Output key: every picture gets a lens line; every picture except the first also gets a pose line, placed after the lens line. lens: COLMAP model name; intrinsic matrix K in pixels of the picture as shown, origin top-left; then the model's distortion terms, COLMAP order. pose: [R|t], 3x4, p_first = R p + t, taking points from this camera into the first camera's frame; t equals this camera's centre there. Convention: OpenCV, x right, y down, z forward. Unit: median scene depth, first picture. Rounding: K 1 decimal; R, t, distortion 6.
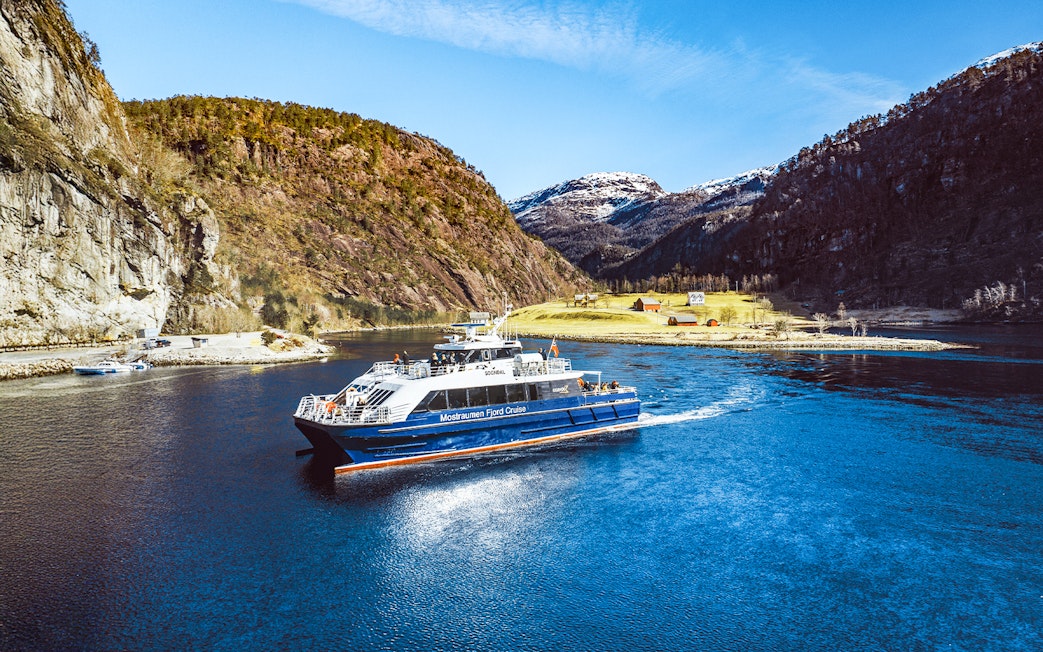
lens RADIAL K [[598.7, 0, 521.5], [0, 598.7, 326.0], [0, 0, 1]] dist [-0.084693, 0.055971]
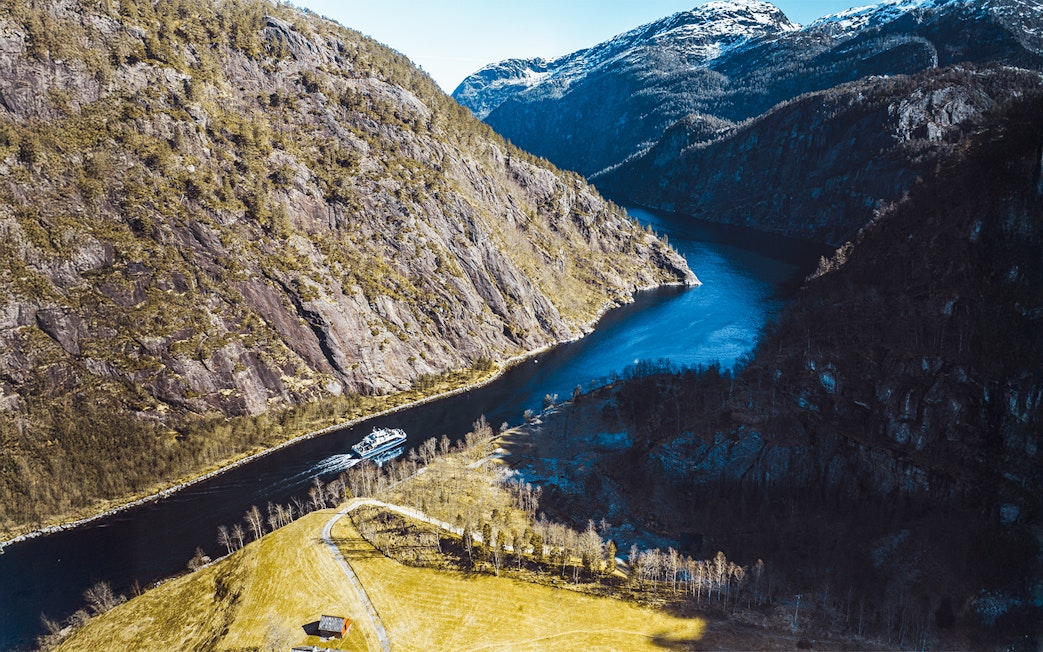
lens RADIAL K [[598.7, 0, 521.5], [0, 598.7, 326.0], [0, 0, 1]] dist [-0.084693, 0.055971]
pose [[0.987067, 0.047785, -0.153020, 0.158144], [-0.008652, 0.969029, 0.246797, -0.190629], [0.160074, -0.242281, 0.956910, 0.435029]]
